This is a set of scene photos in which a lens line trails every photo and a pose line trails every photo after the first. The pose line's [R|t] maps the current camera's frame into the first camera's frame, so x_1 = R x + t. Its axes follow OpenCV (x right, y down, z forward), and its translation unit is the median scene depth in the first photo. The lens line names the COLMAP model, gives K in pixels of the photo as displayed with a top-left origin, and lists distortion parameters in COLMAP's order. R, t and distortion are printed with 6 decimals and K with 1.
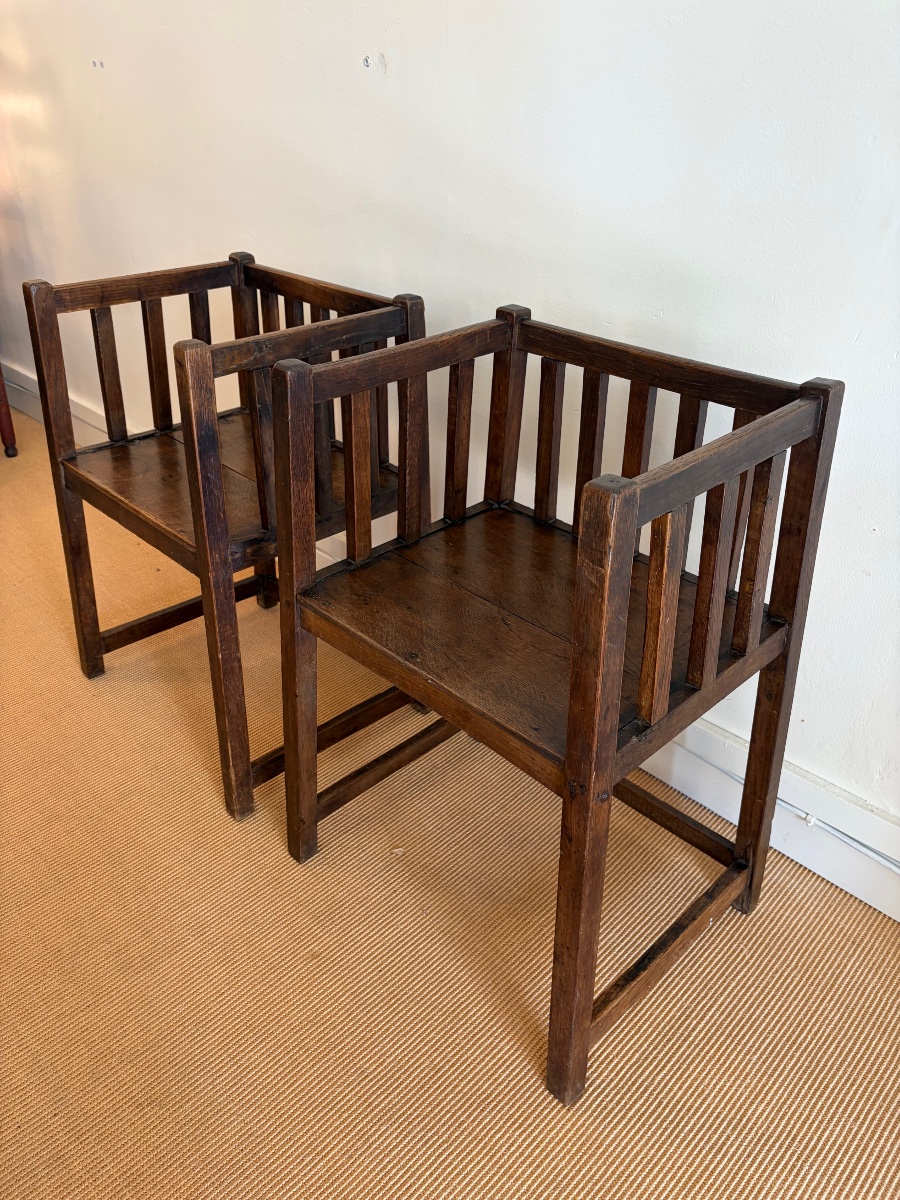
lens RADIAL K [[872.7, 0, 448.5], [0, 872.7, 606.3], [0, 0, 1]] dist [-0.027969, -0.006289]
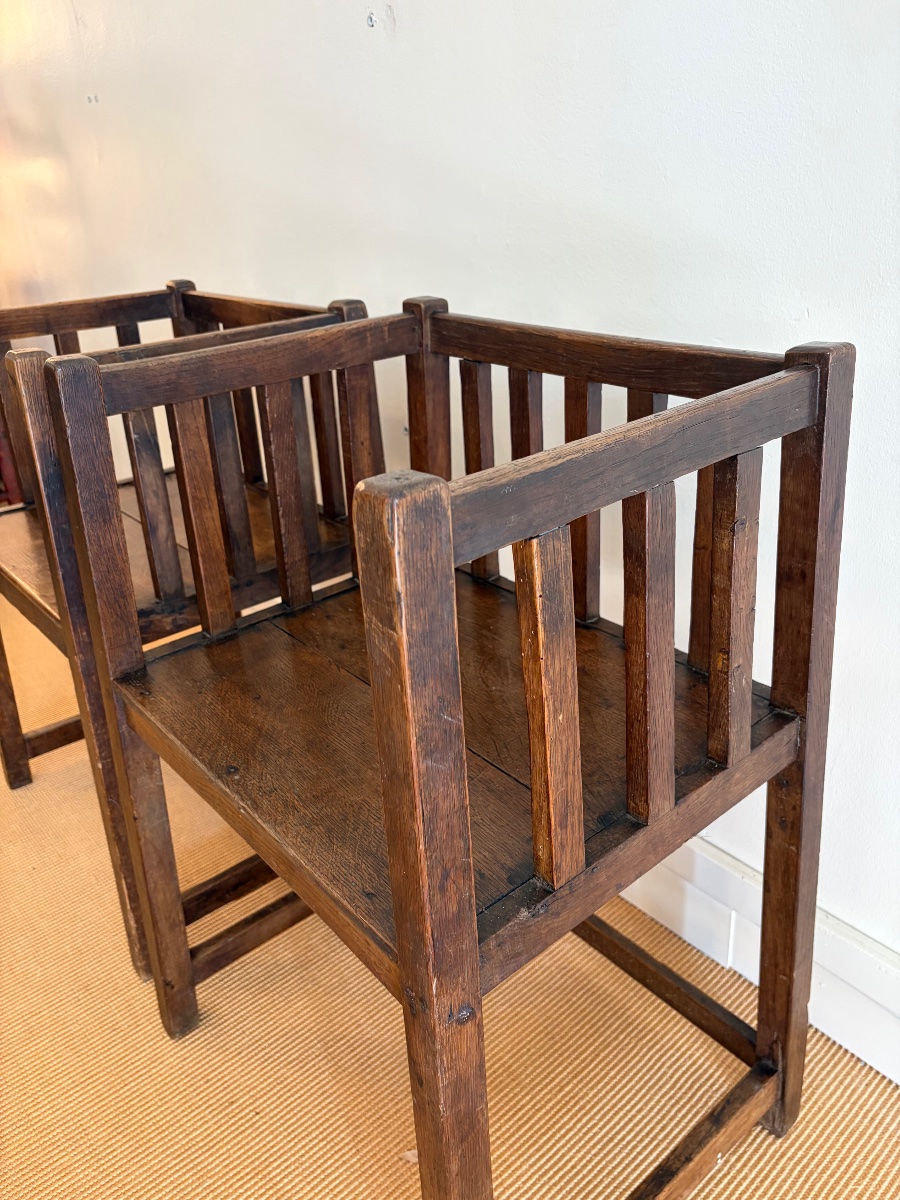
lens RADIAL K [[908.9, 0, 450.0], [0, 908.9, 600.0], [0, 0, 1]] dist [-0.000442, -0.013863]
pose [[0.997340, -0.017313, -0.070806, 0.180609], [0.010335, 0.995157, -0.097756, -0.004255], [0.072156, 0.096764, 0.992688, 0.290490]]
